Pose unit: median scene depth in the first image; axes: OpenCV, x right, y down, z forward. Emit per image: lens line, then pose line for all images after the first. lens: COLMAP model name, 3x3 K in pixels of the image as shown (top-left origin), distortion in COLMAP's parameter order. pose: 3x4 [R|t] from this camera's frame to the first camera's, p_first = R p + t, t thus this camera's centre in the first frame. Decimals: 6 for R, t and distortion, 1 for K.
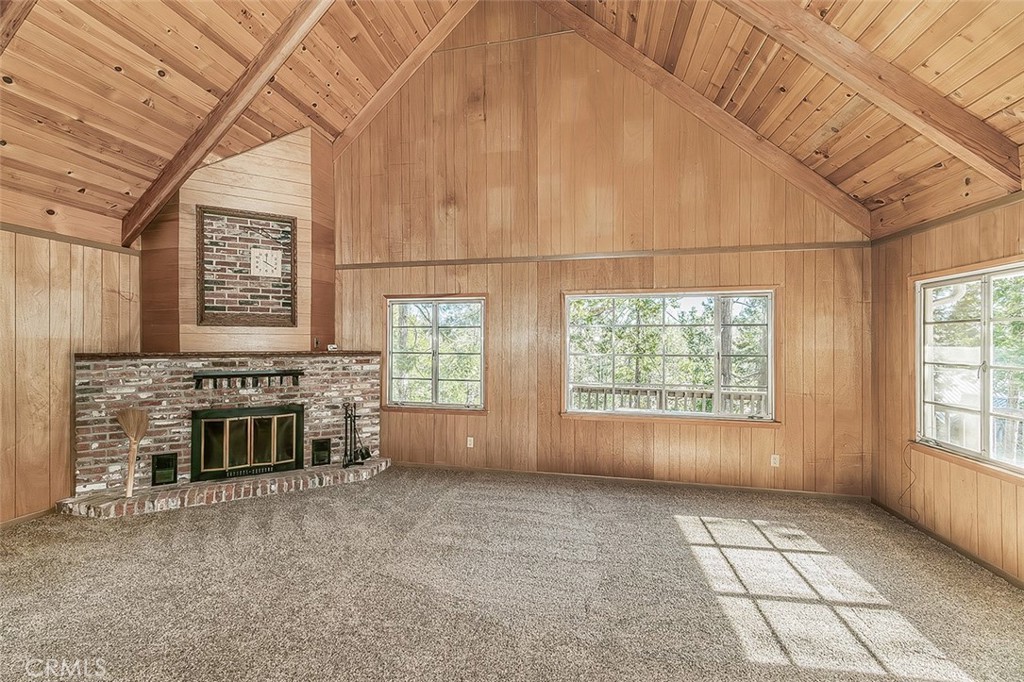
lens RADIAL K [[432.2, 0, 490.3], [0, 432.2, 343.4], [0, 0, 1]] dist [0.011888, 0.000537]
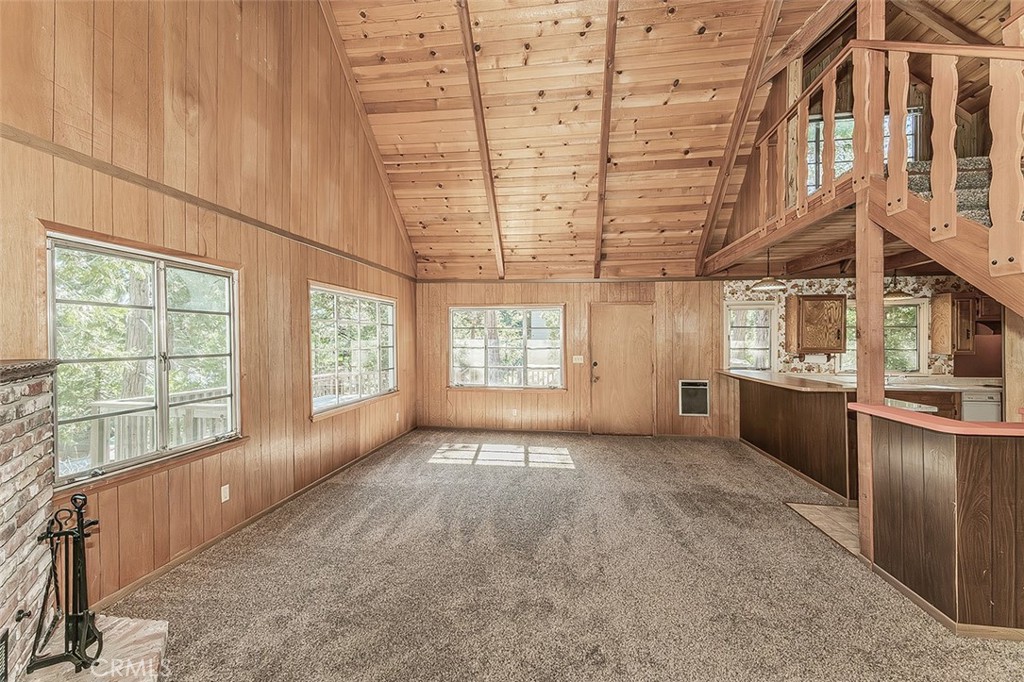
lens RADIAL K [[432.2, 0, 506.3], [0, 432.2, 339.0], [0, 0, 1]] dist [0.011888, 0.000537]
pose [[-0.078013, -0.002532, 0.996949, -0.778602], [0.001524, 0.999995, 0.002659, -0.000950], [-0.996951, 0.001727, -0.078009, 0.688125]]
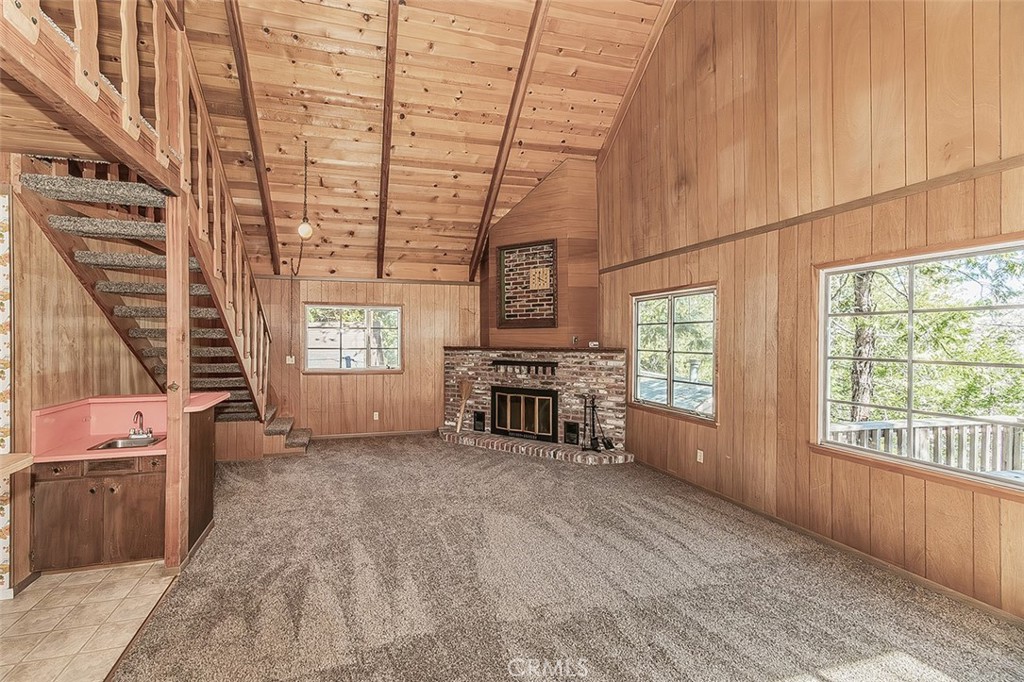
lens RADIAL K [[432.2, 0, 455.5], [0, 432.2, 340.2], [0, 0, 1]] dist [0.011888, 0.000537]
pose [[0.462554, 0.000148, -0.886591, 0.532029], [0.001000, 0.999999, 0.000689, -0.002866], [0.886591, -0.001205, 0.462553, 0.188611]]
